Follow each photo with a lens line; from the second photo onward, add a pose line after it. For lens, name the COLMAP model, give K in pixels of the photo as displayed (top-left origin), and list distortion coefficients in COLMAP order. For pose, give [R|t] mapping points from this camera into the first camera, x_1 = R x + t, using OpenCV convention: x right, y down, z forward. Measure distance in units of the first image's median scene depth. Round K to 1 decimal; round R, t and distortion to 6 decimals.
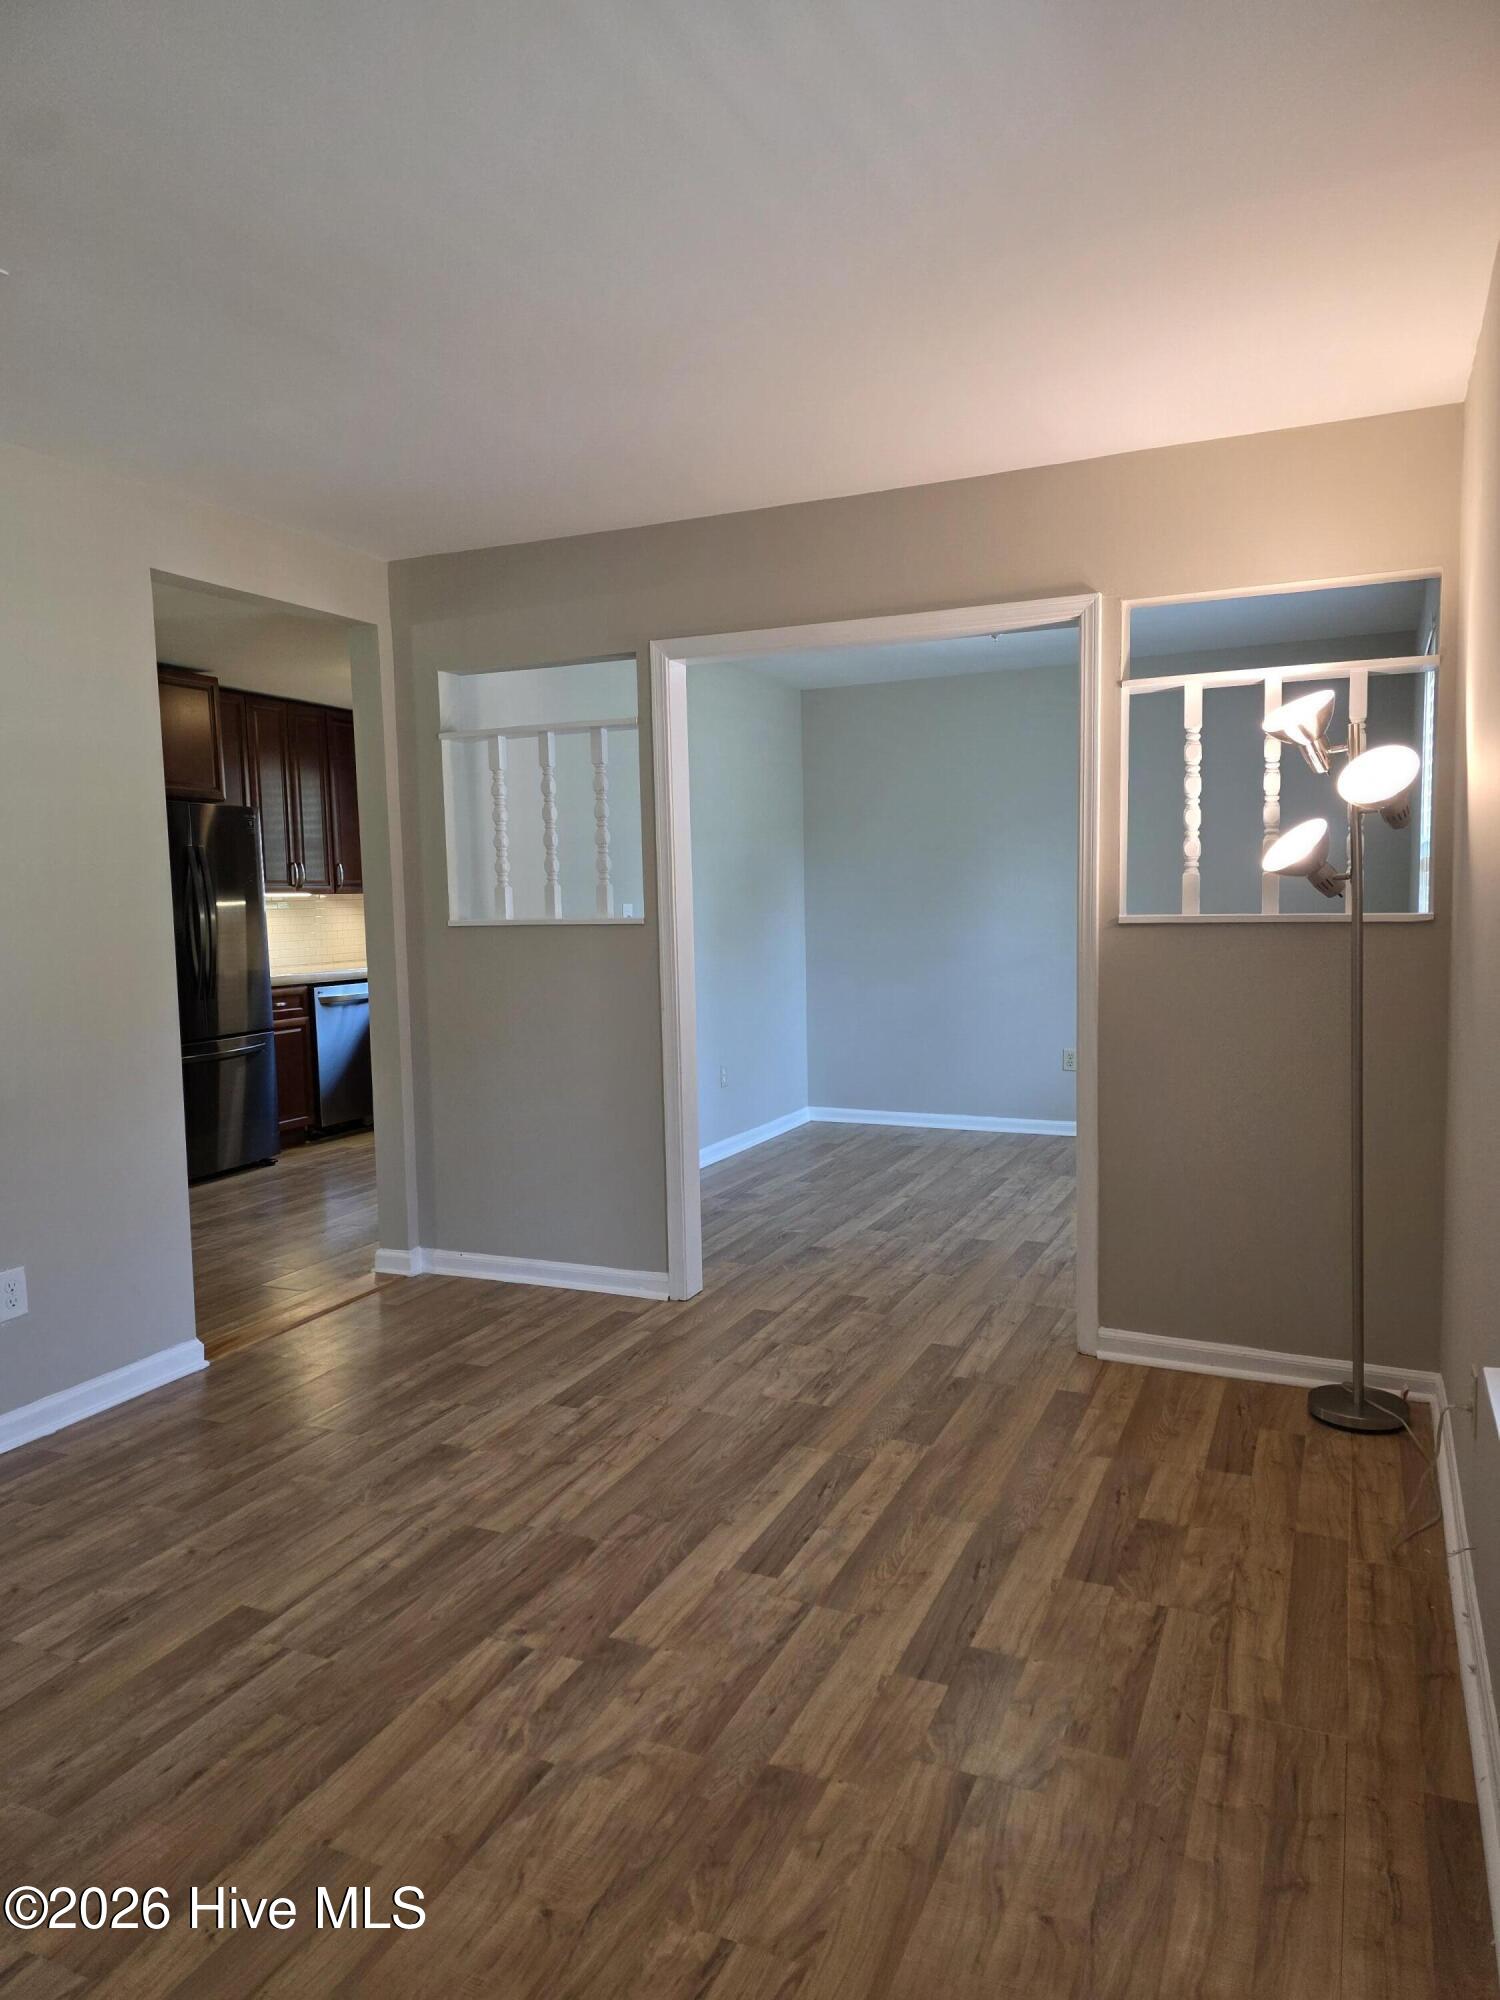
lens RADIAL K [[1357.9, 0, 752.2], [0, 1357.9, 978.9], [0, 0, 1]] dist [0.062165, -0.050129]
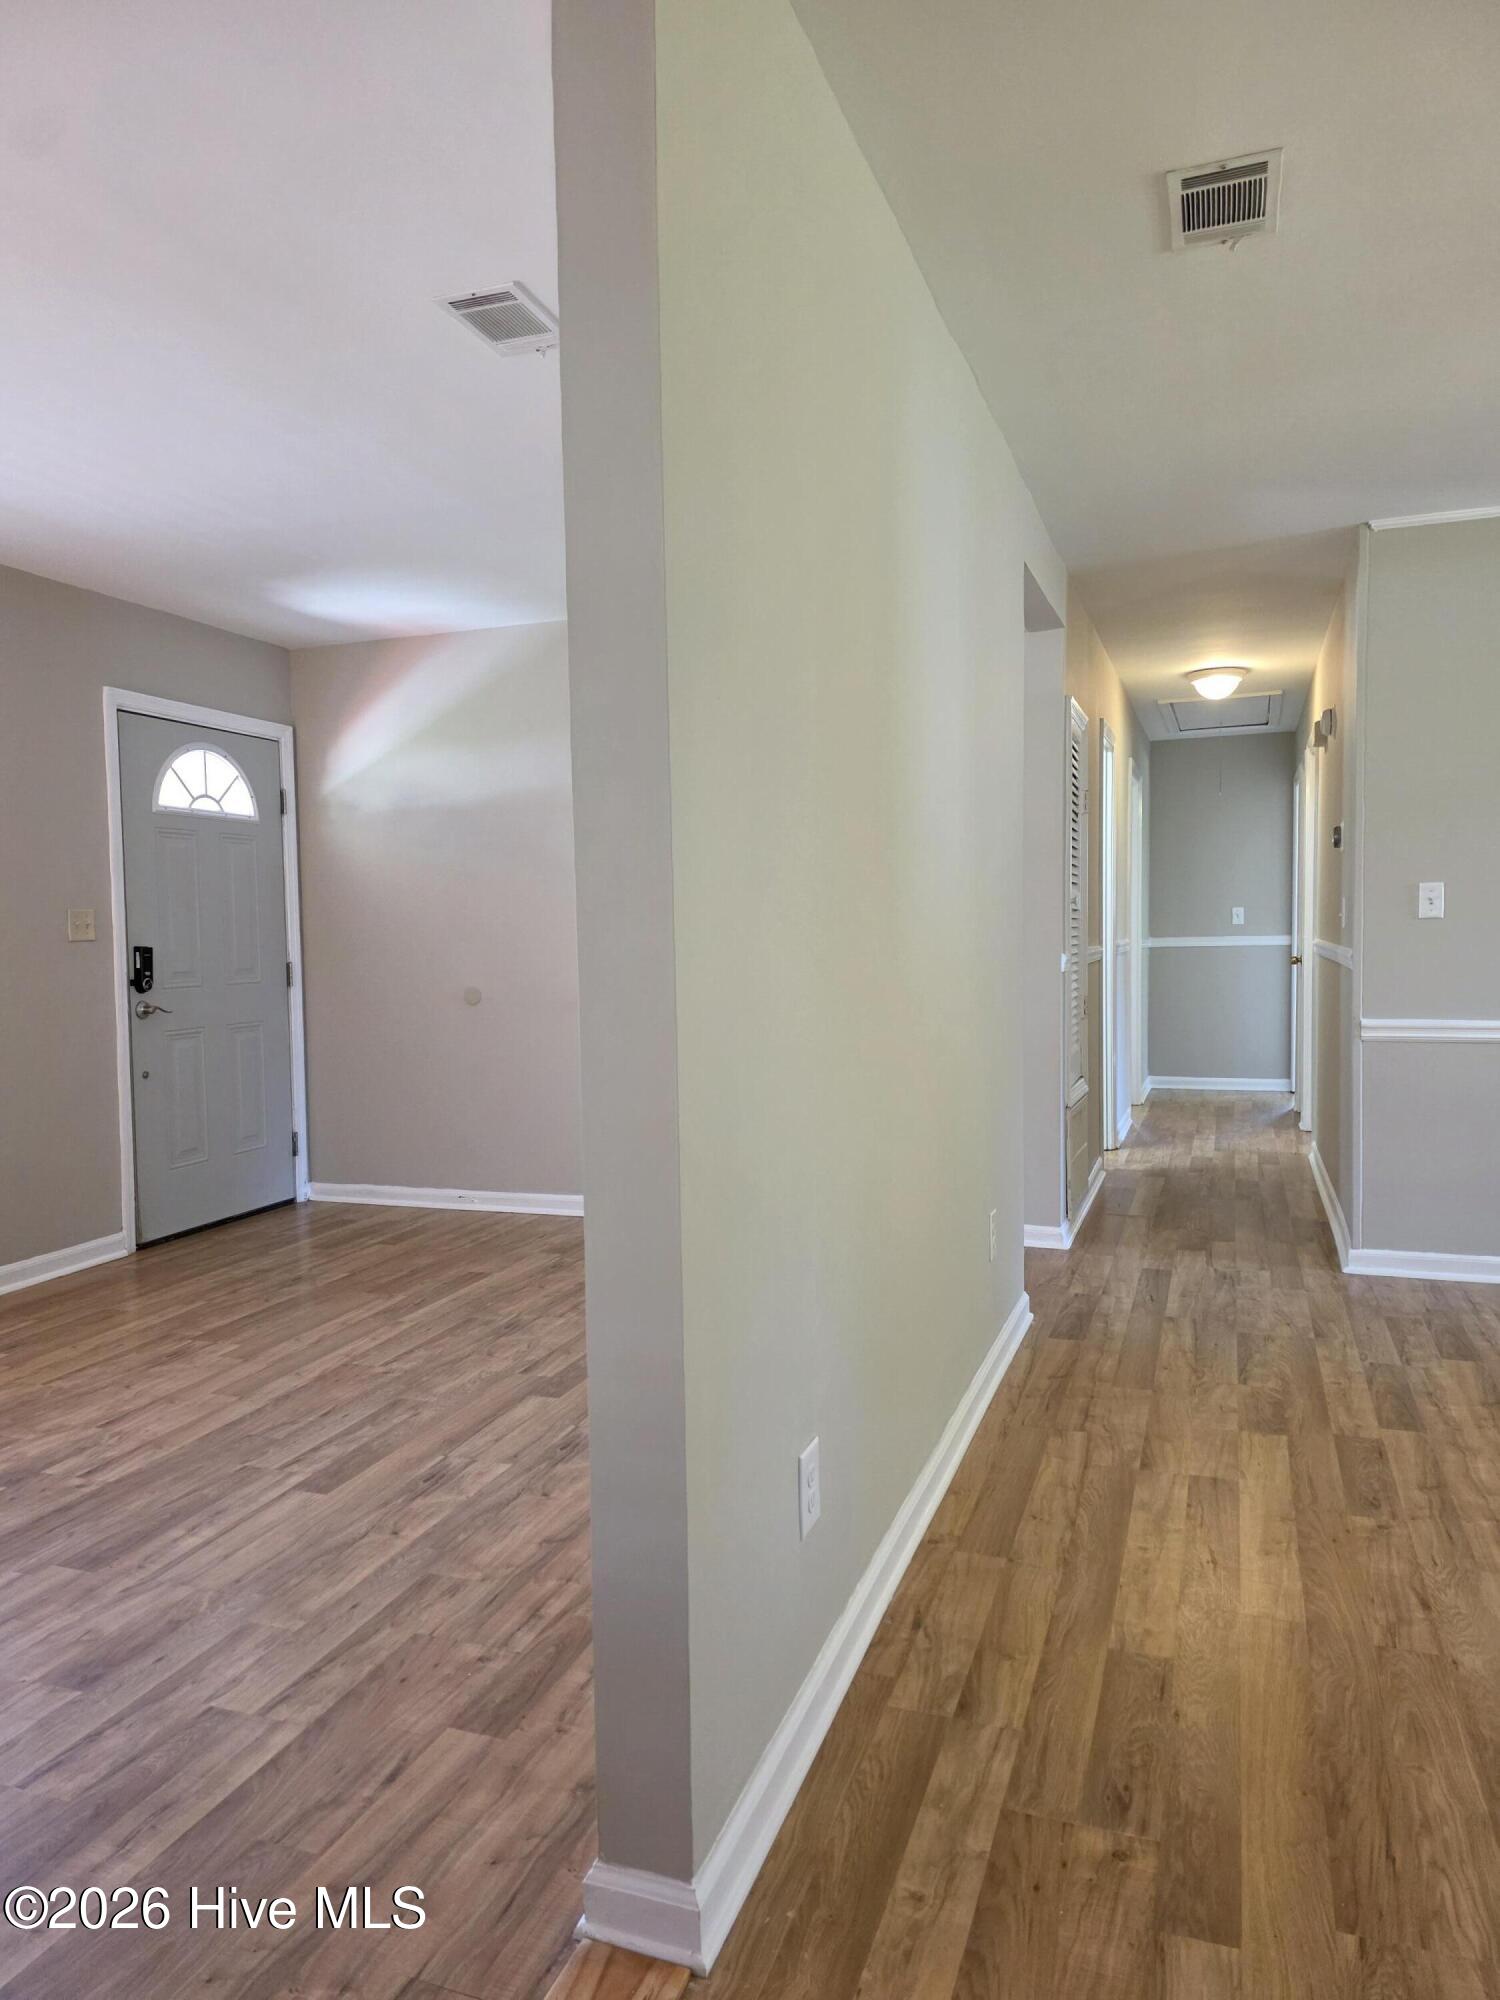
lens RADIAL K [[1357.9, 0, 737.7], [0, 1357.9, 1001.0], [0, 0, 1]] dist [0.062165, -0.050129]
pose [[-0.997045, 0.039664, -0.065793, -0.546341], [0.031493, 0.992167, 0.120882, -0.057229], [0.070072, 0.118453, -0.990484, 1.761051]]
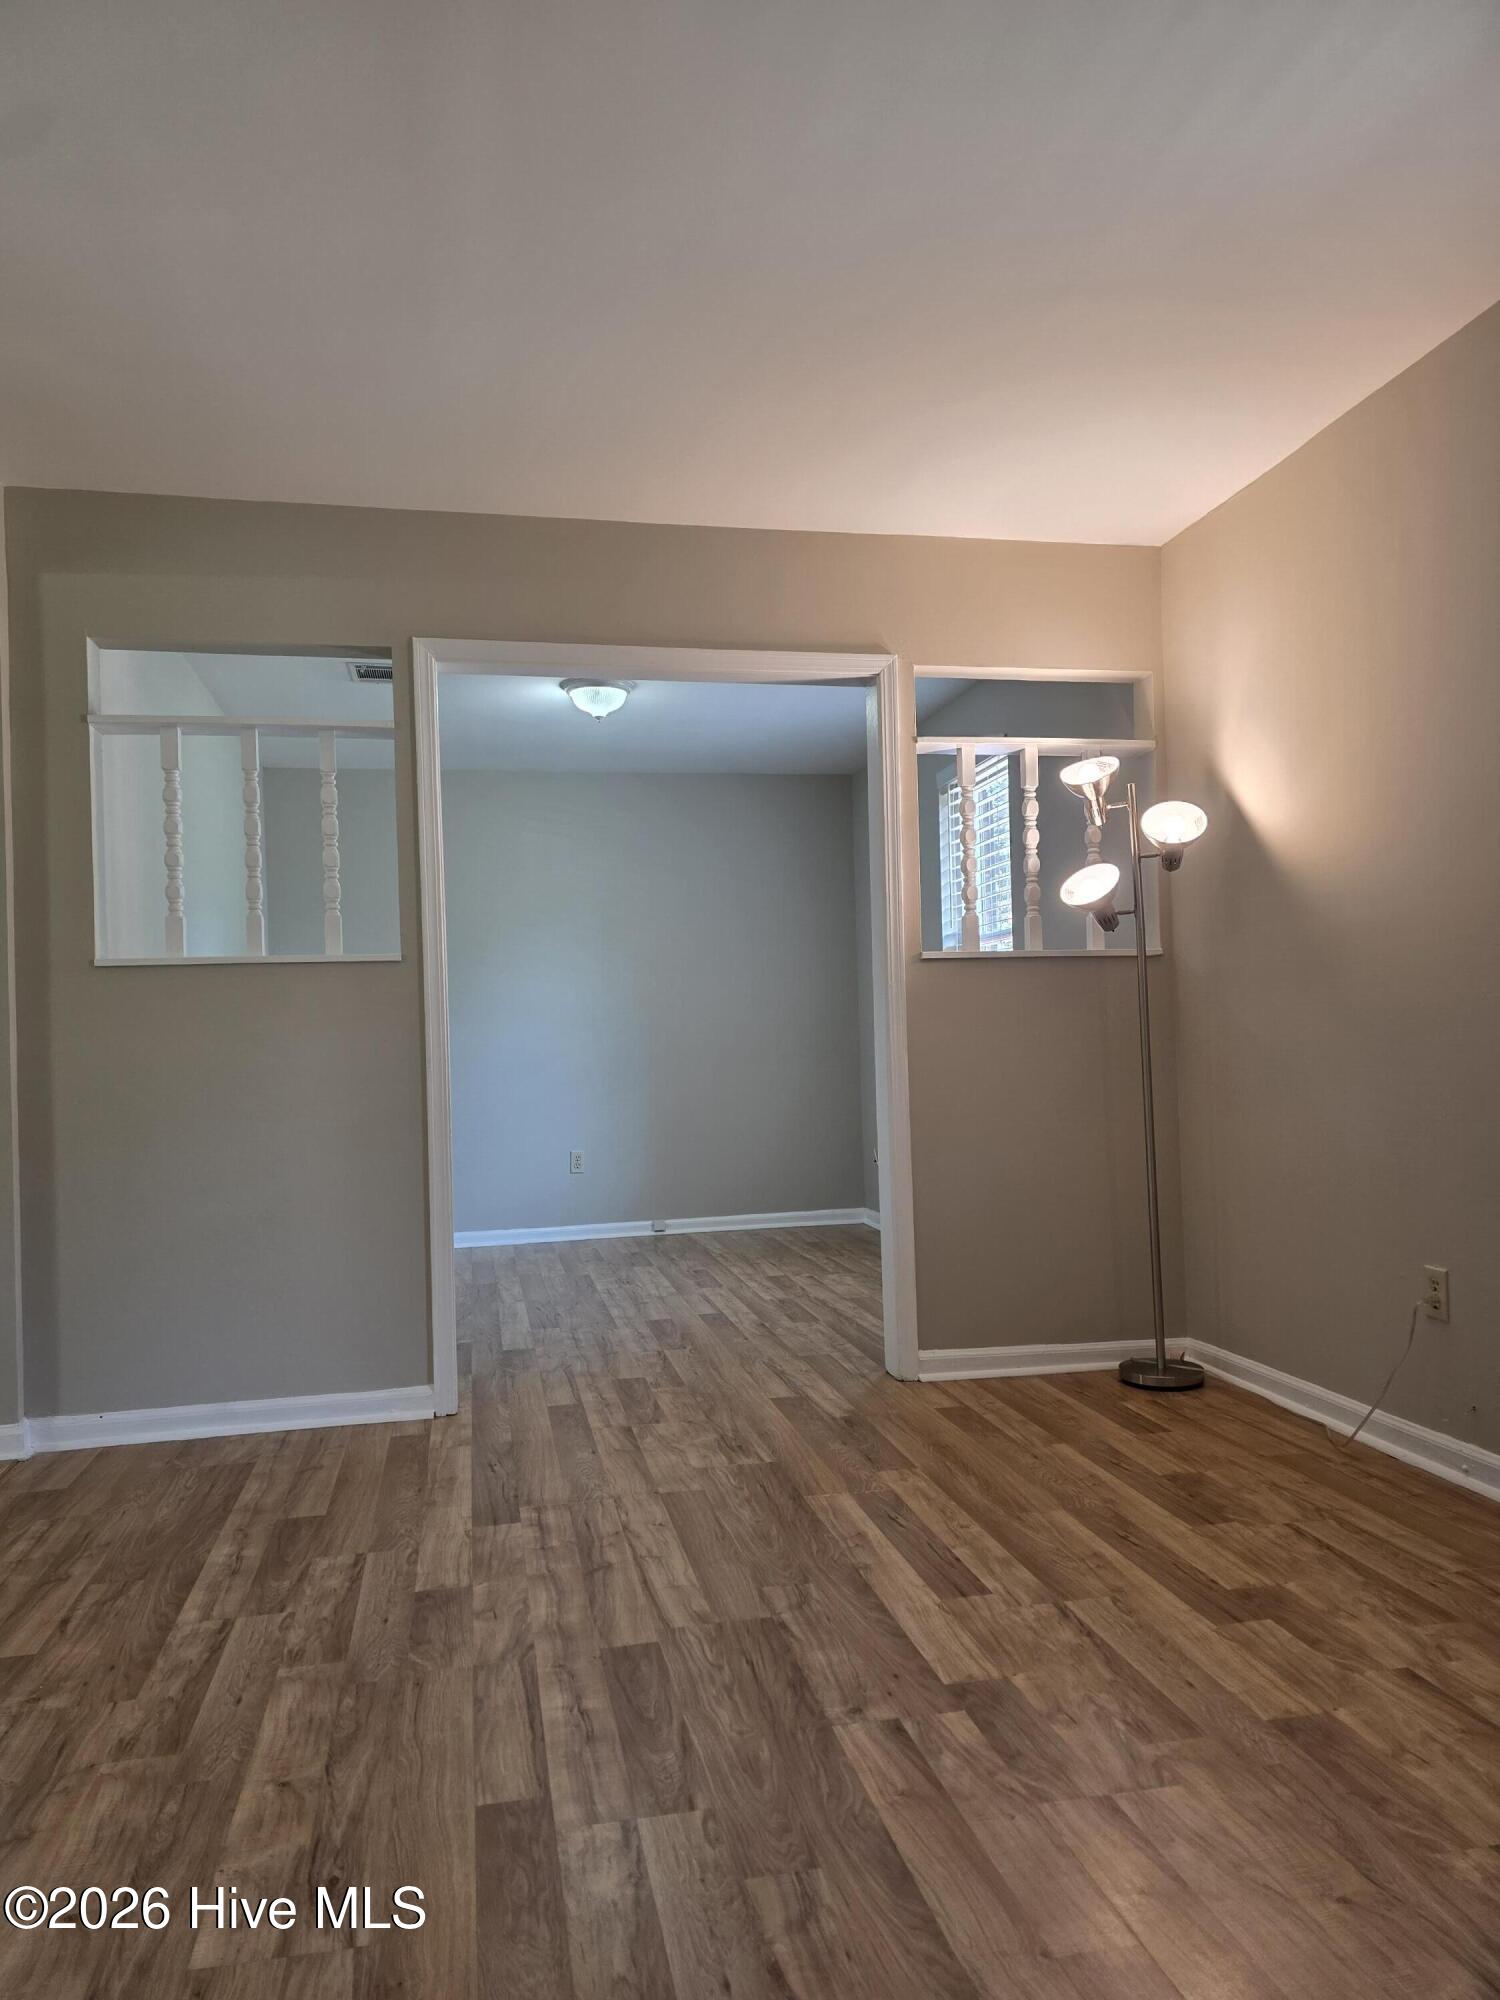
lens RADIAL K [[1357.9, 0, 750.1], [0, 1357.9, 1011.3], [0, 0, 1]] dist [0.062165, -0.050129]
pose [[0.812717, 0.011869, 0.582538, -0.562299], [0.051888, 0.994346, -0.092651, 0.111130], [-0.580344, 0.105526, 0.807505, 0.273752]]
